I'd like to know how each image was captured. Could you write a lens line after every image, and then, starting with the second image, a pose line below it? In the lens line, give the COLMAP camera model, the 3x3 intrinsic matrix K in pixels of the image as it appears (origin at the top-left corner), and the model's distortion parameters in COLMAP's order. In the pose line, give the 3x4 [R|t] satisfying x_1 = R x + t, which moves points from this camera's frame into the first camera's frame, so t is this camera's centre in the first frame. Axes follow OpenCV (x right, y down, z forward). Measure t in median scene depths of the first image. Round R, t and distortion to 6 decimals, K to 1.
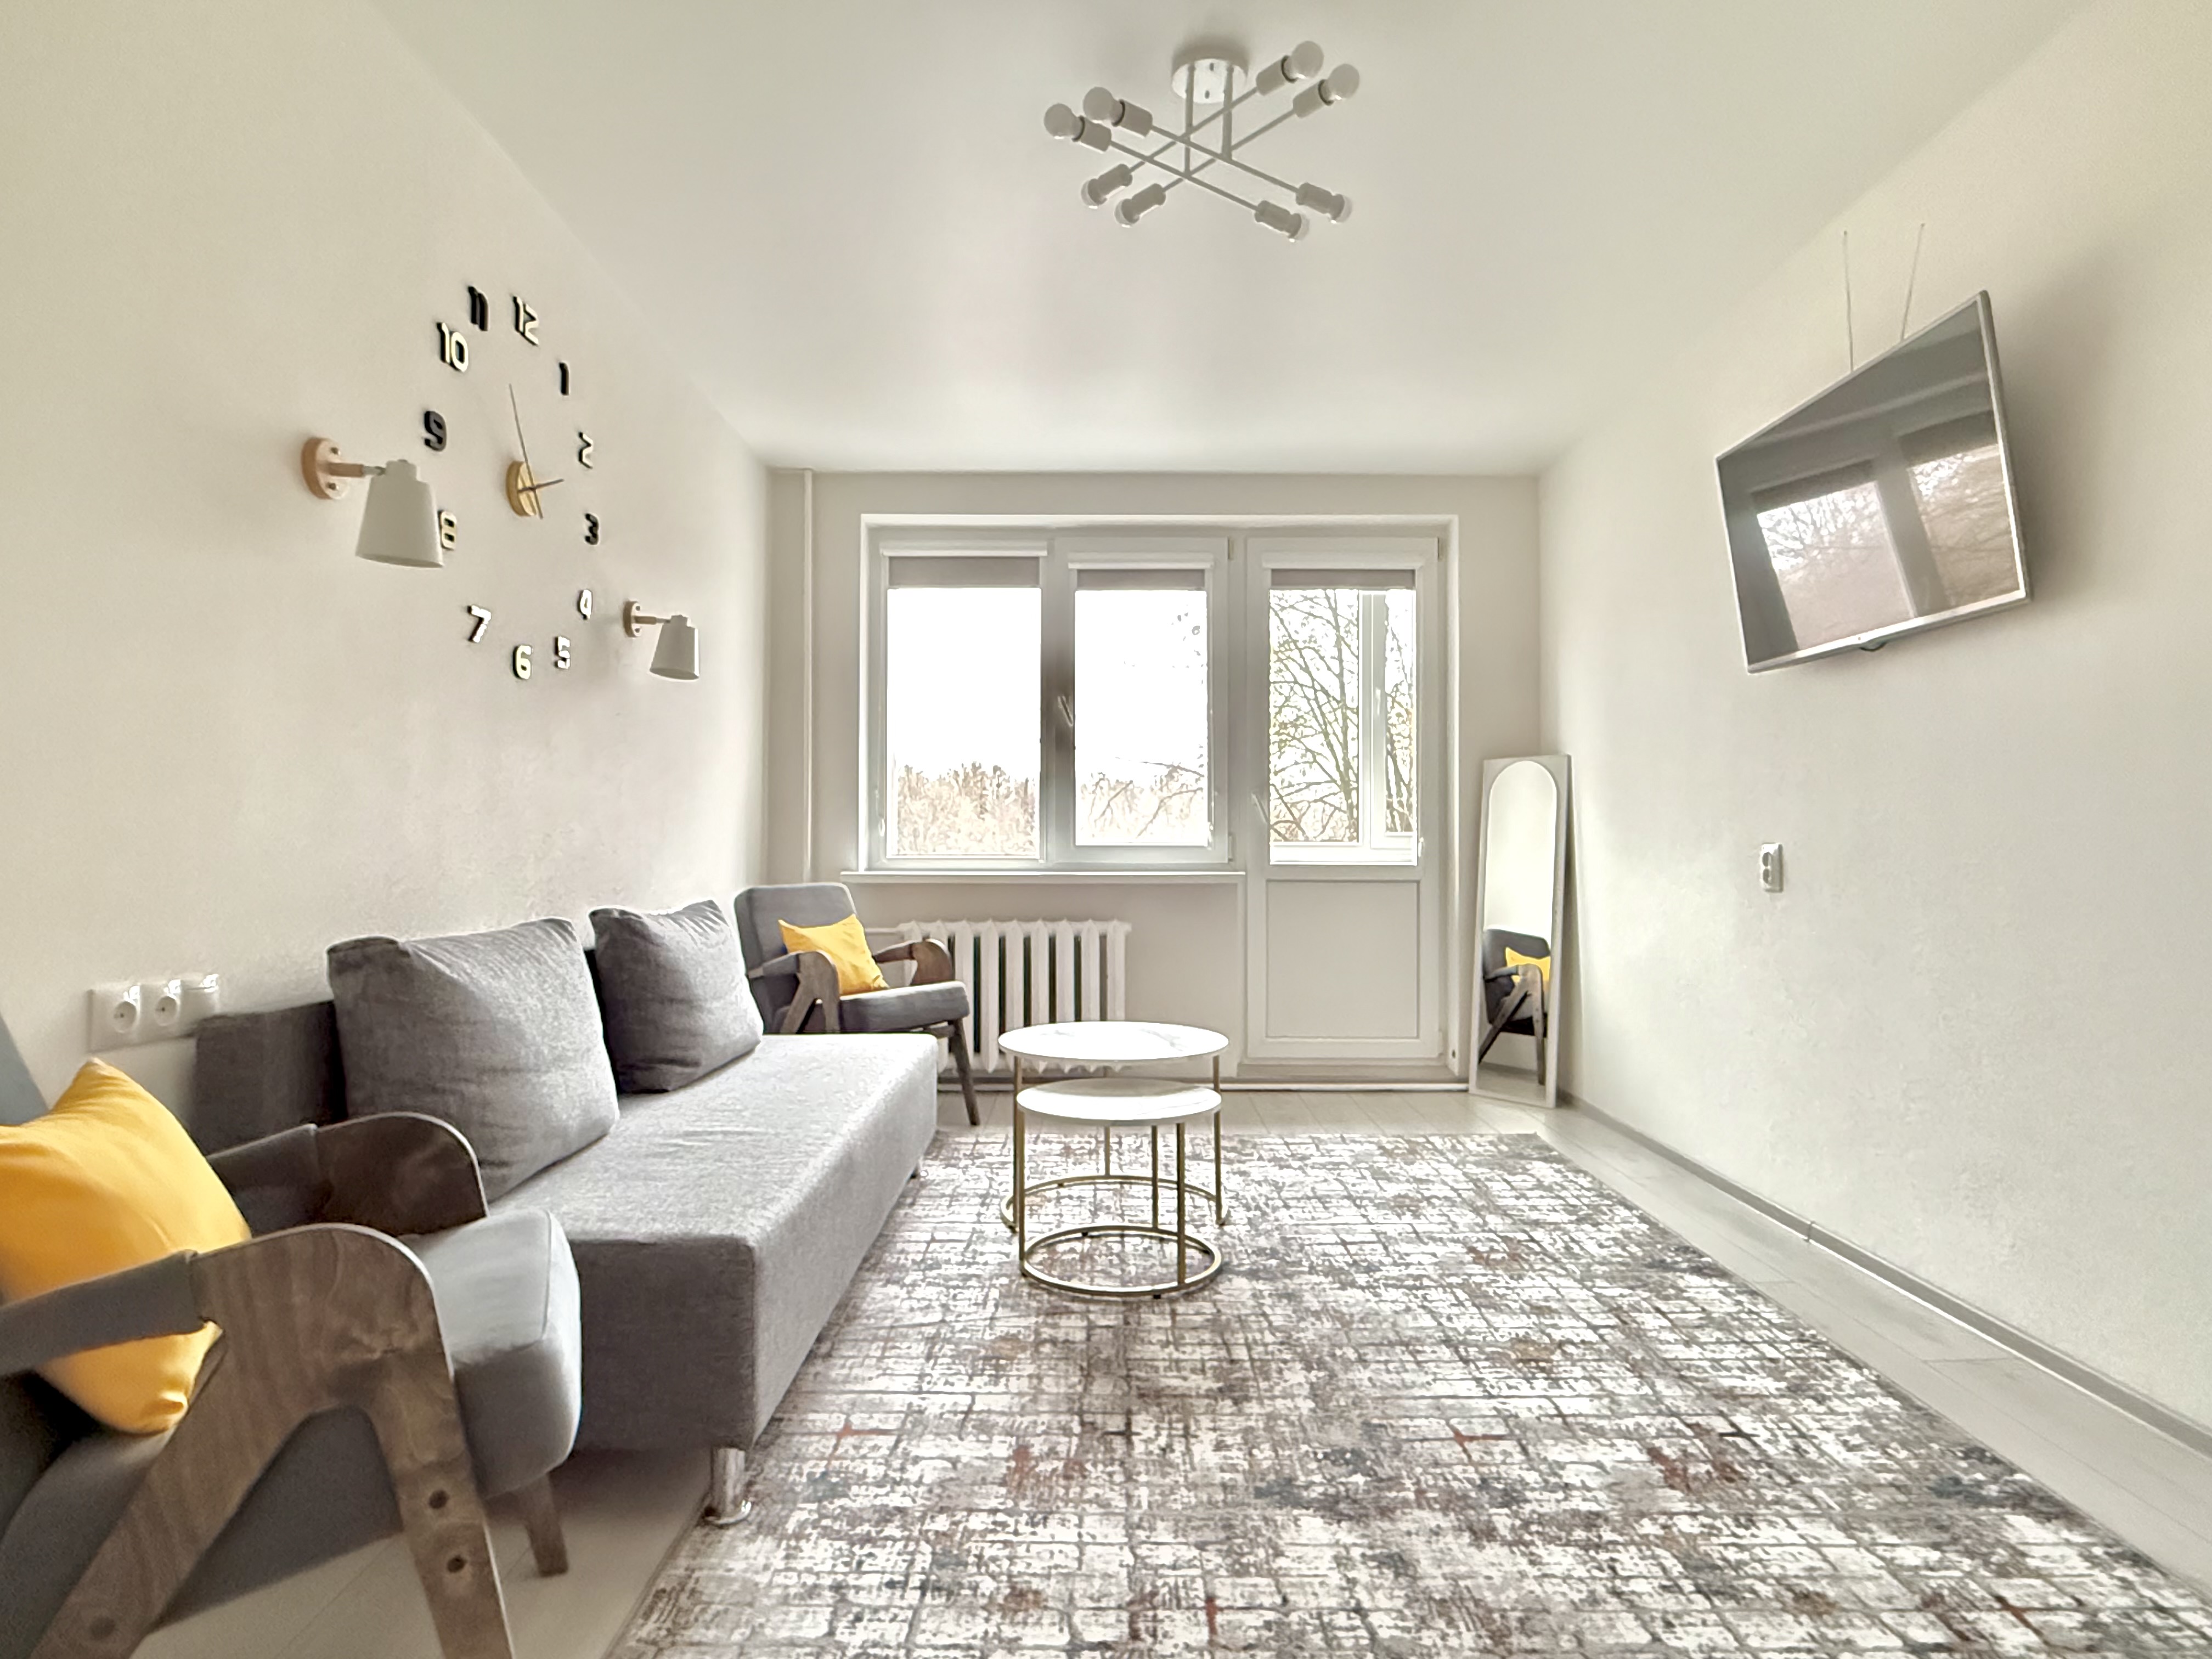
lens RADIAL K [[1248.3, 0, 1106.0], [0, 1248.3, 829.5], [0, 0, 1]] dist [-0.004627, 0.002104]
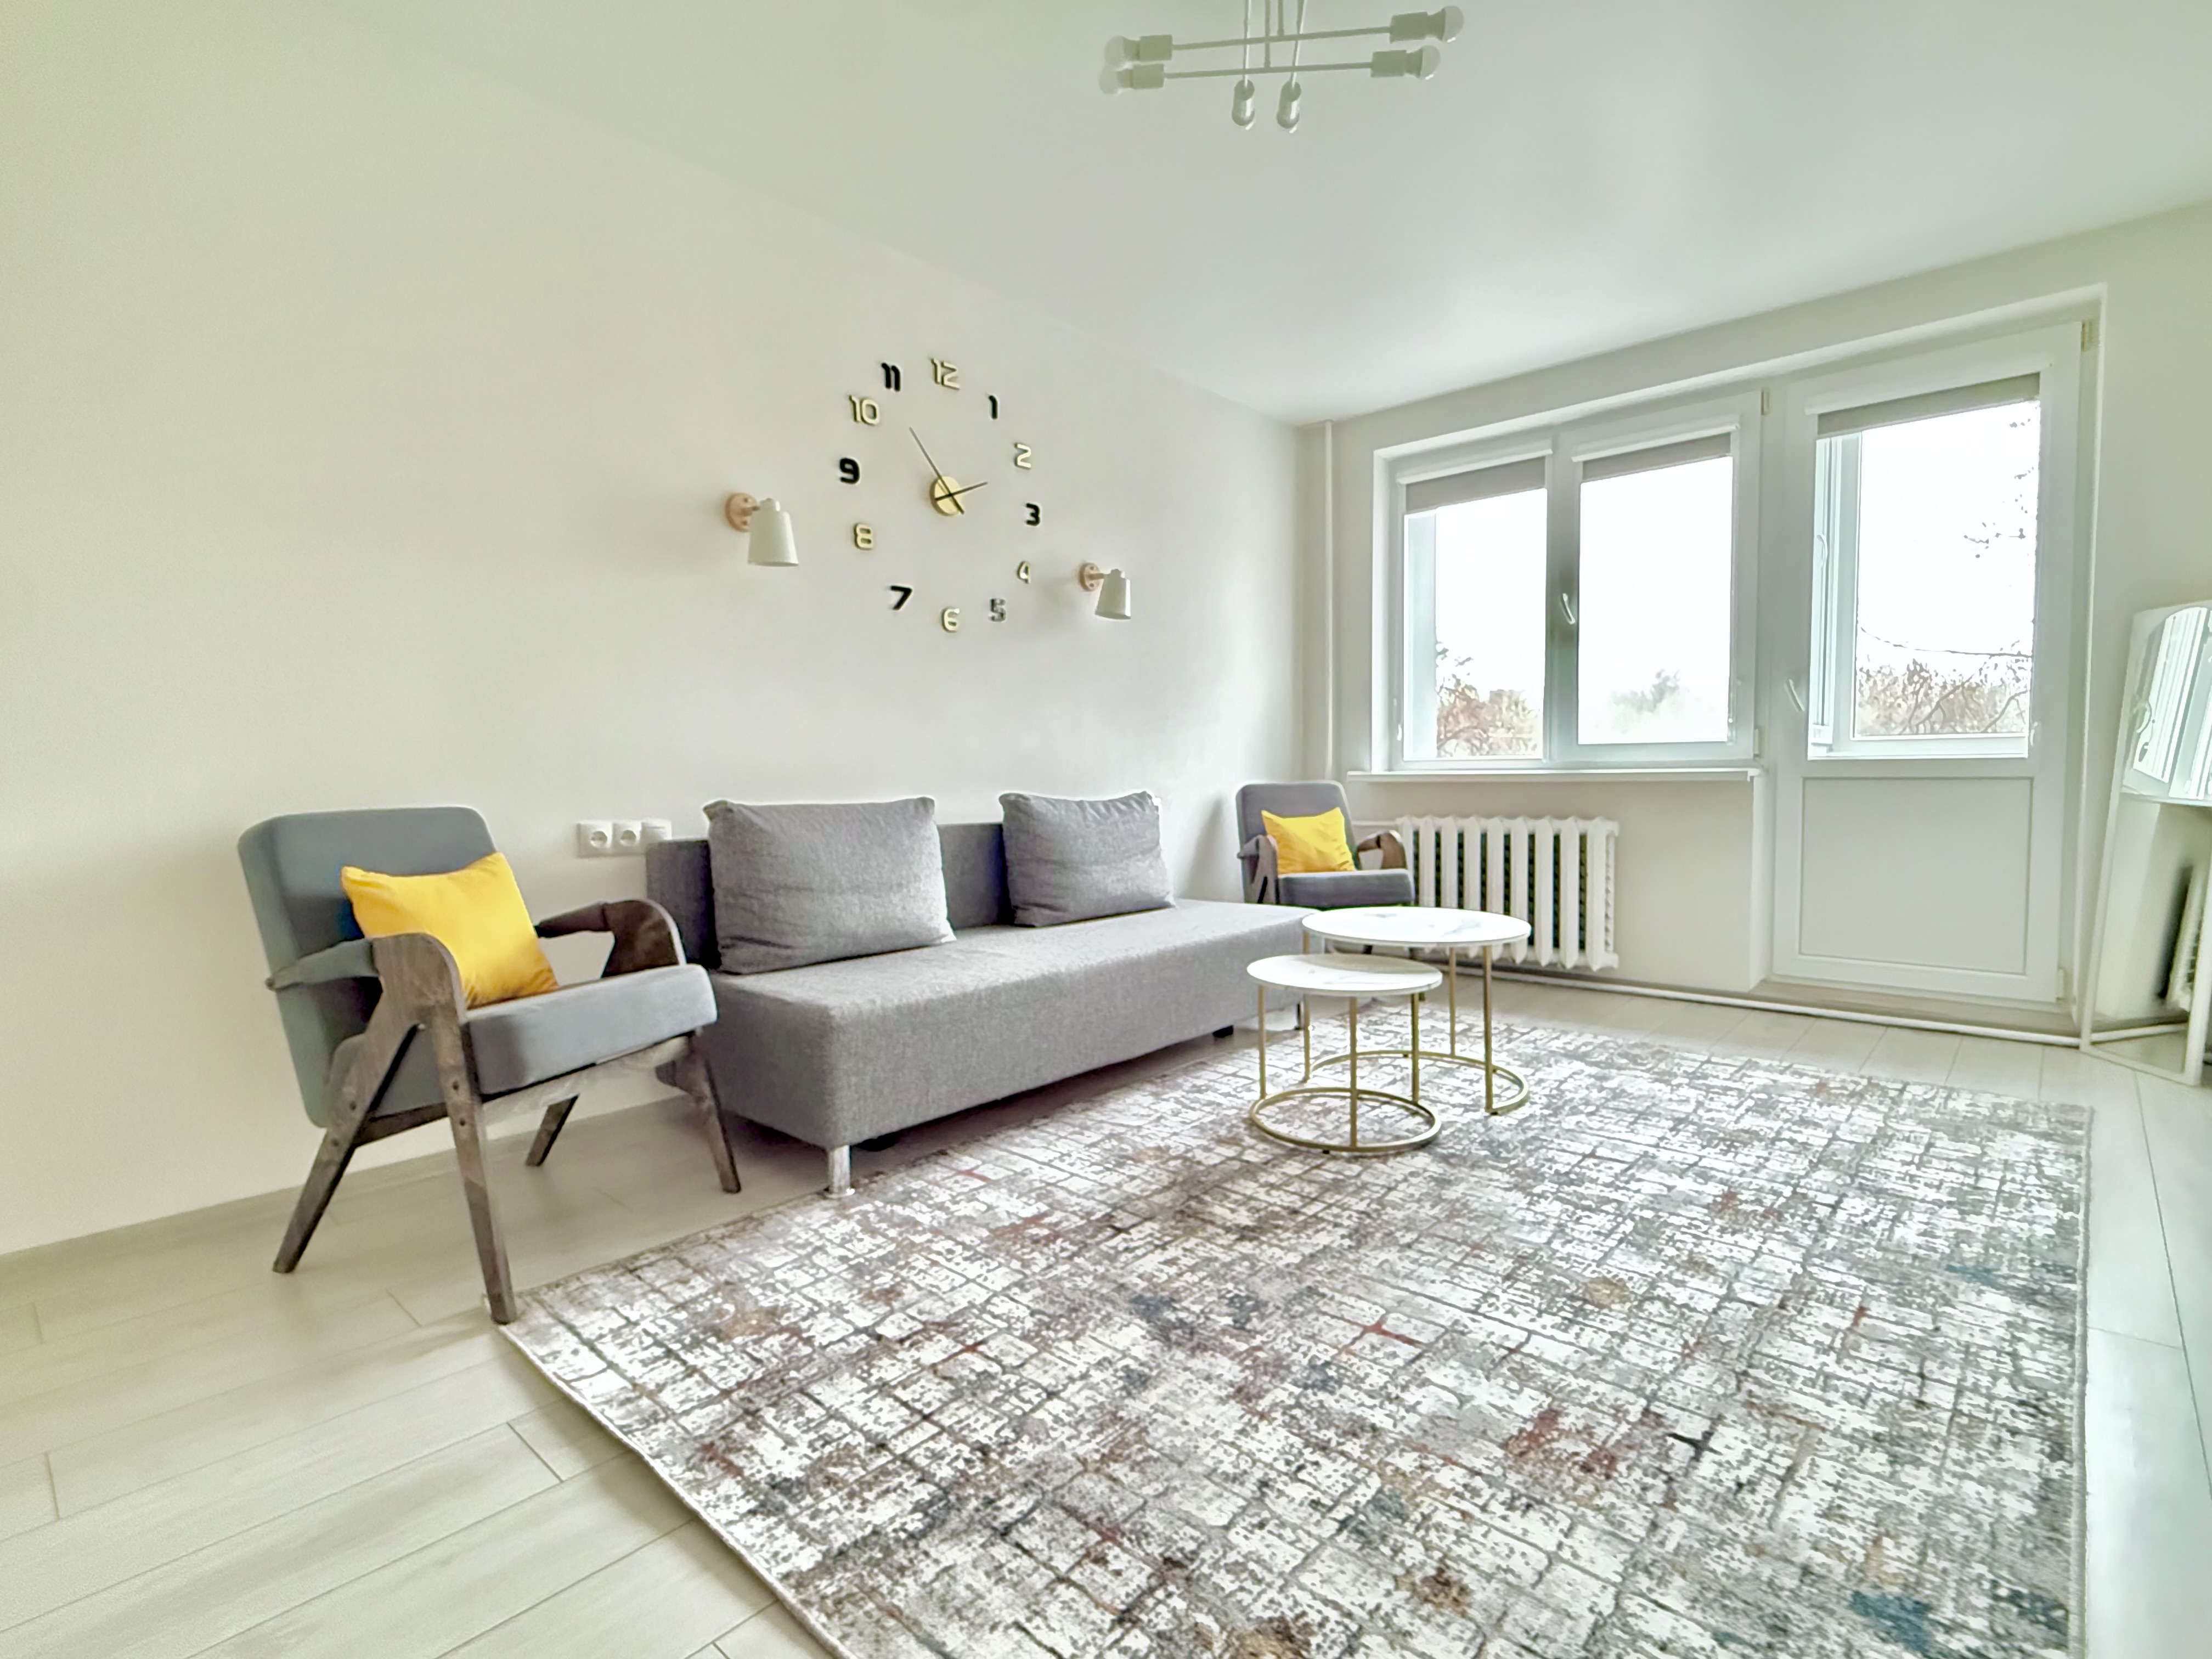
lens RADIAL K [[1076.1, 0, 1106.0], [0, 1076.1, 829.5], [0, 0, 1]] dist [0.000558, -0.001303]
pose [[0.742740, 0.026305, -0.669063, 0.530599], [0.023302, 0.997607, 0.065090, 0.031654], [0.669175, -0.063936, 0.740349, 0.206204]]
